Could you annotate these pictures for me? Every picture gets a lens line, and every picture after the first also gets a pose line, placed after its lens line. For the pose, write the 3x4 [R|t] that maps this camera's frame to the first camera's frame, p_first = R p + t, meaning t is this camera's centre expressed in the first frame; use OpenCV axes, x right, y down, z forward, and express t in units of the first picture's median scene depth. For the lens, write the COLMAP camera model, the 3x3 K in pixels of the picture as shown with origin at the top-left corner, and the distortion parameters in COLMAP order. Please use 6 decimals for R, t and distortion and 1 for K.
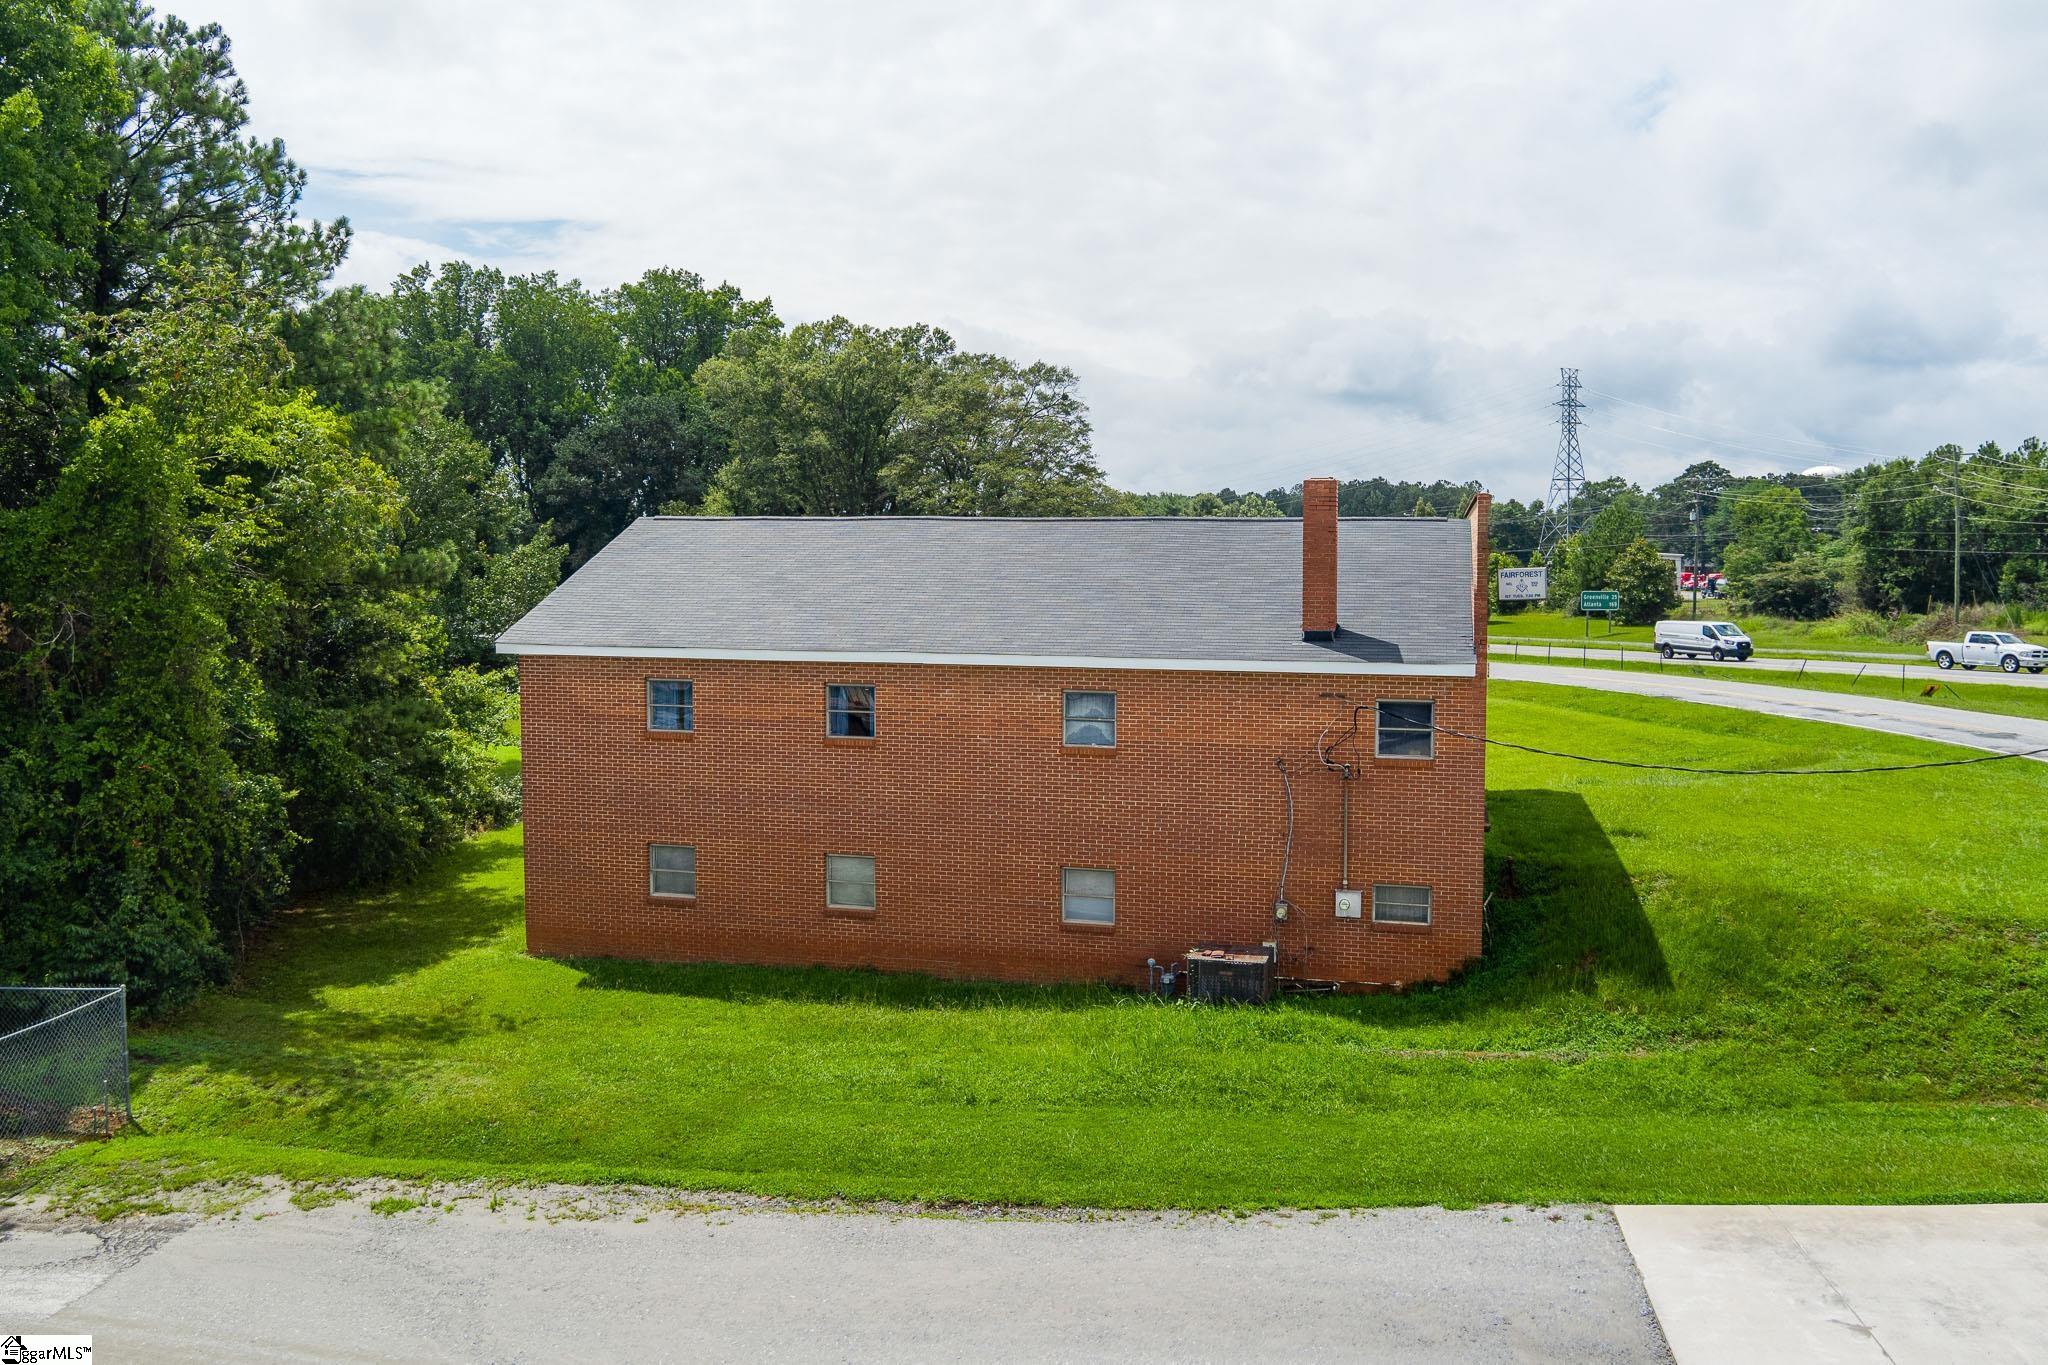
lens RADIAL K [[1678.0, 0, 1009.3], [0, 1678.0, 690.9], [0, 0, 1]] dist [-0.062499, -0.004665]
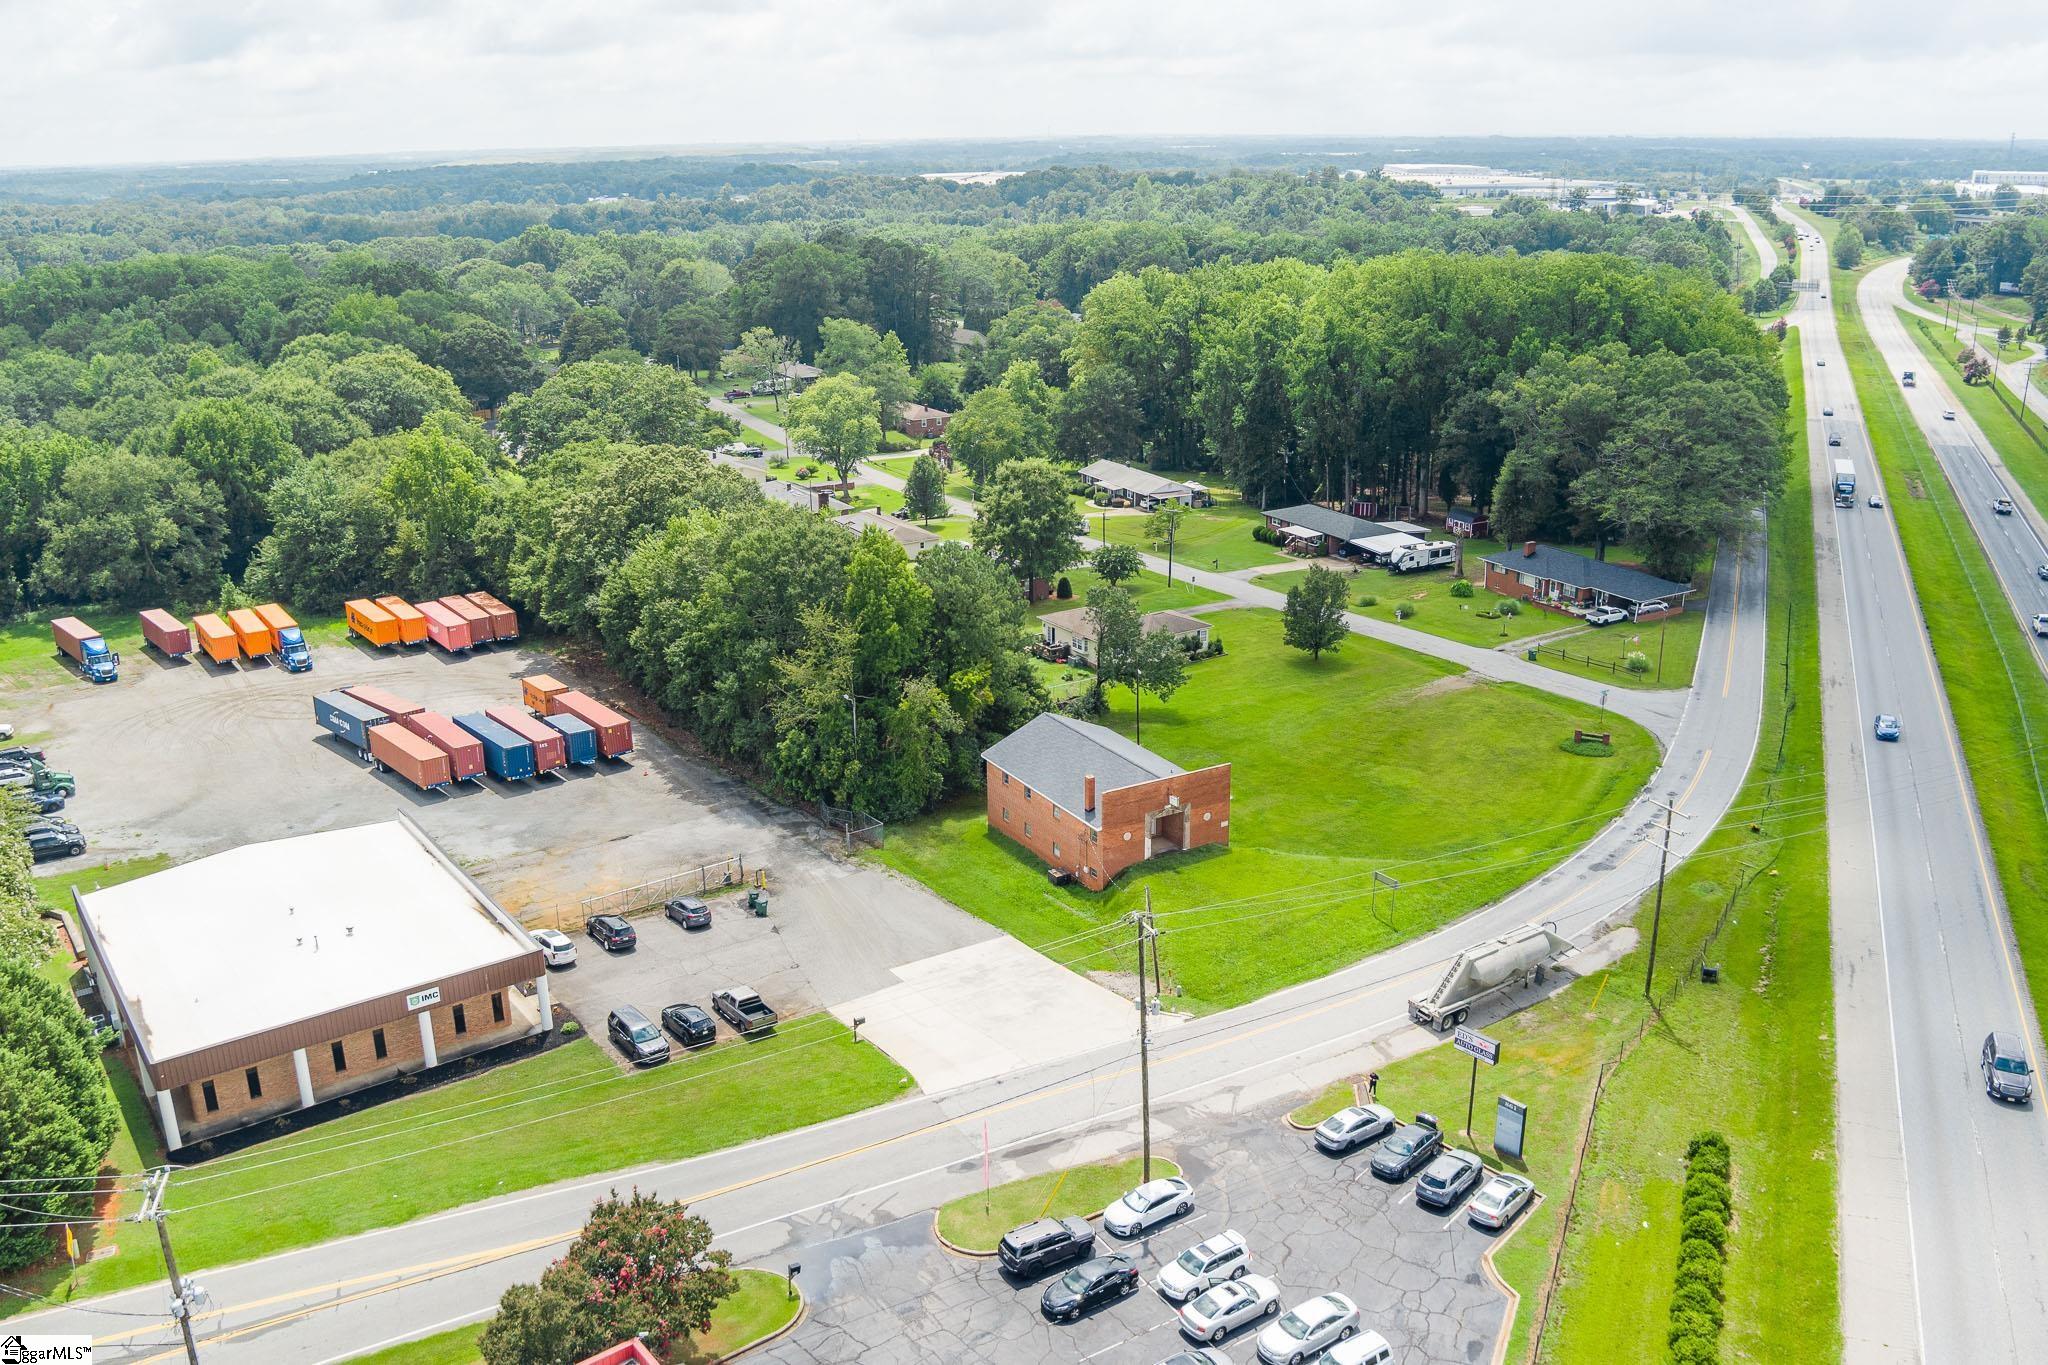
lens RADIAL K [[1646.3, 0, 1019.7], [0, 1646.3, 717.1], [0, 0, 1]] dist [-0.066335, -0.001717]
pose [[0.692295, 0.229048, -0.684299, 2.870027], [-0.039086, 0.958799, 0.281385, -1.429406], [0.720555, -0.168055, 0.672724, -1.927030]]
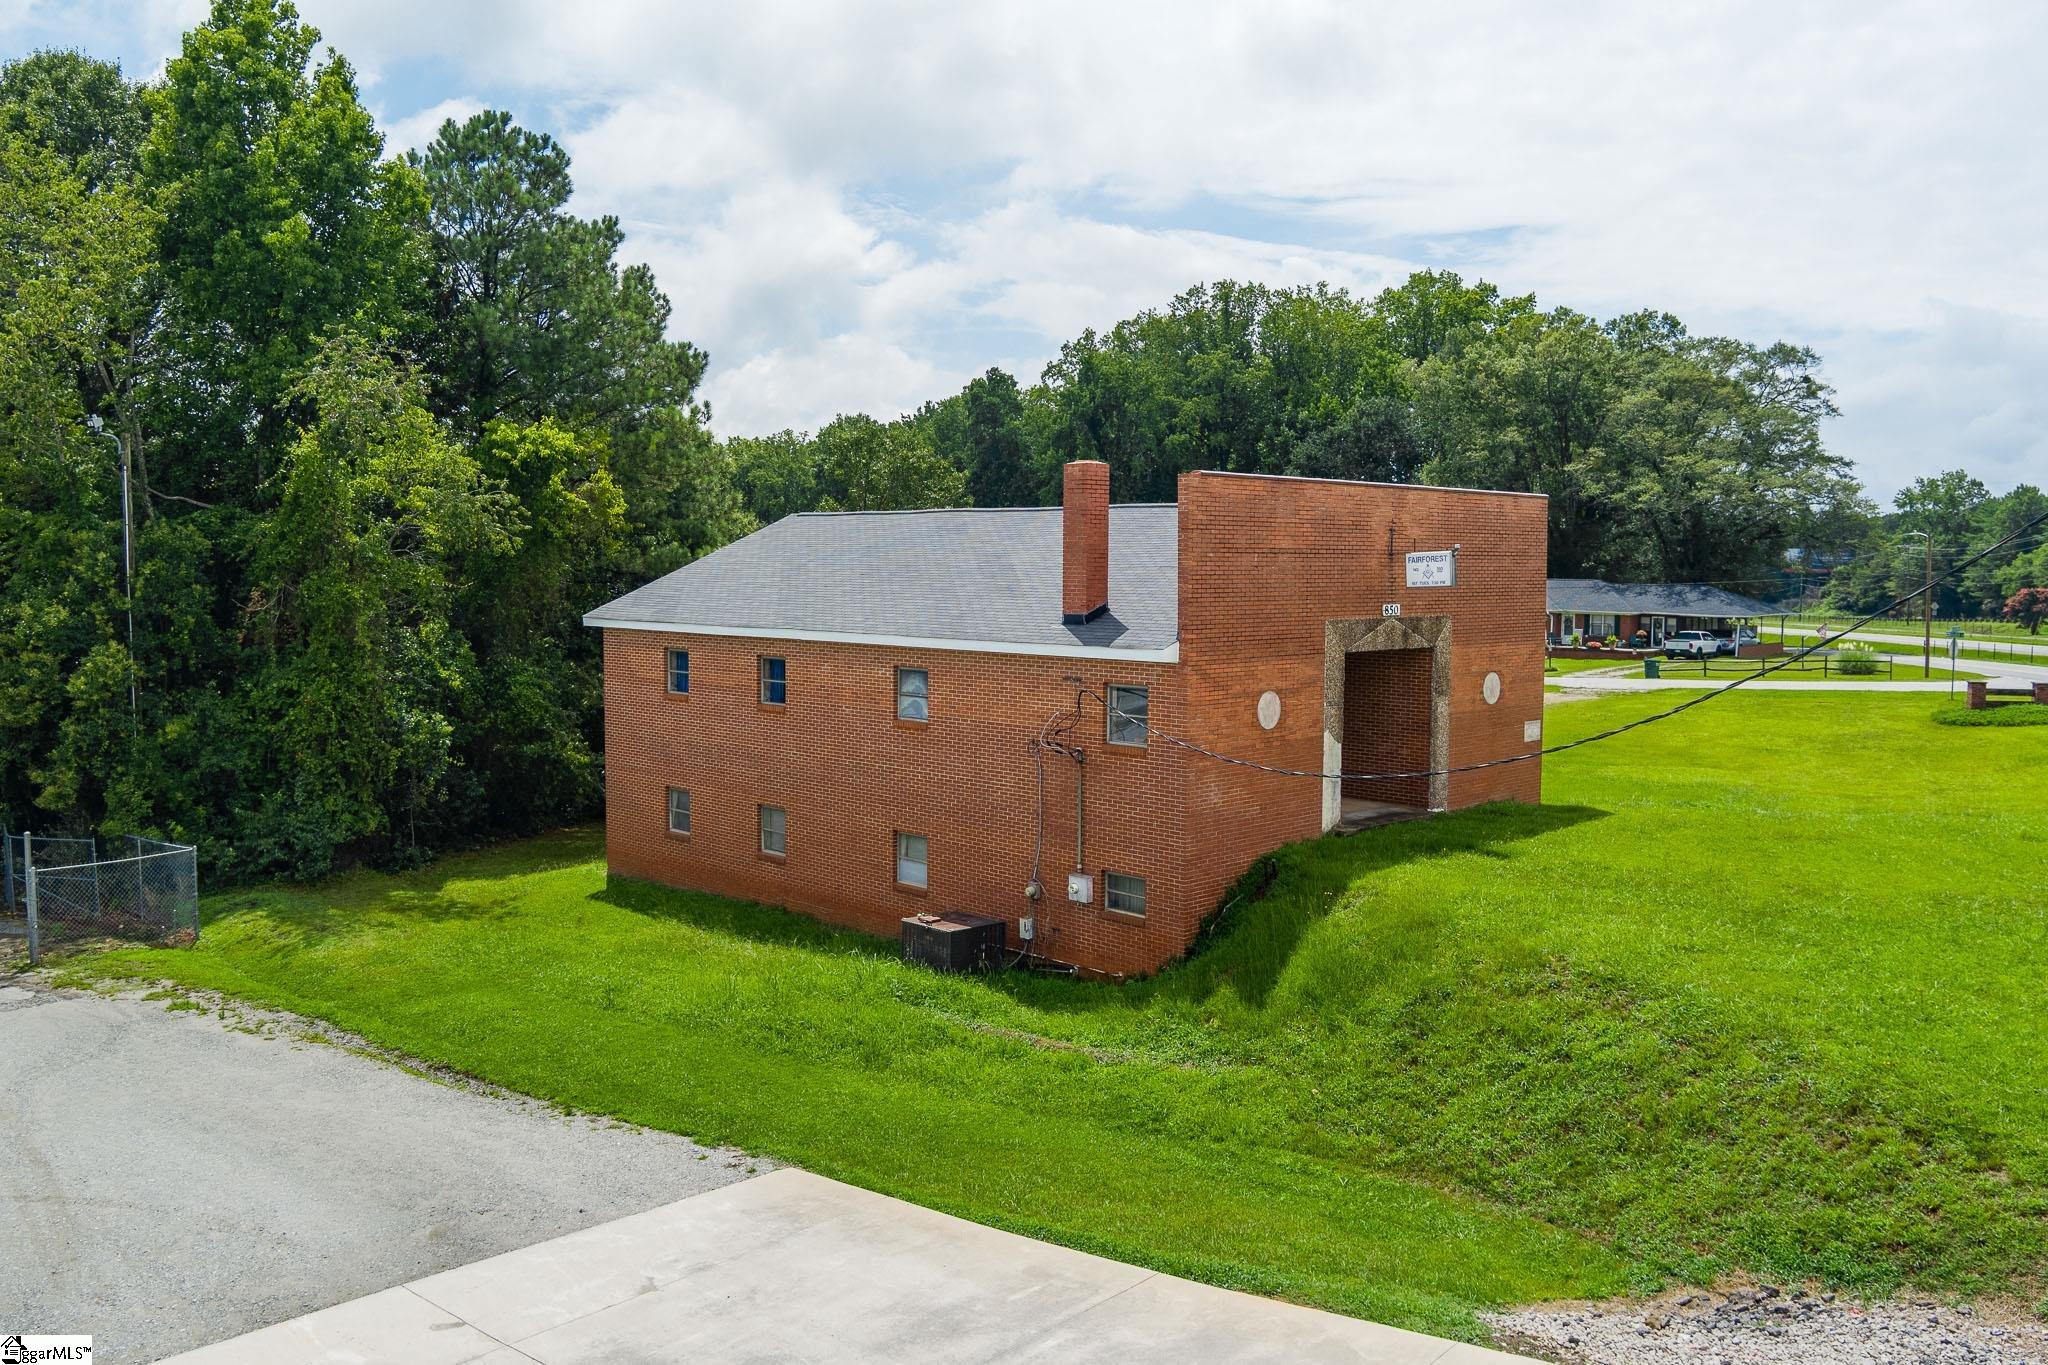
lens RADIAL K [[1646.3, 0, 1019.7], [0, 1646.3, 717.1], [0, 0, 1]] dist [-0.066335, -0.001717]
pose [[0.851054, 0.046560, -0.523010, 0.655314], [-0.038140, 0.998911, 0.026865, 0.000442], [0.523692, -0.002916, 0.851903, 0.139923]]
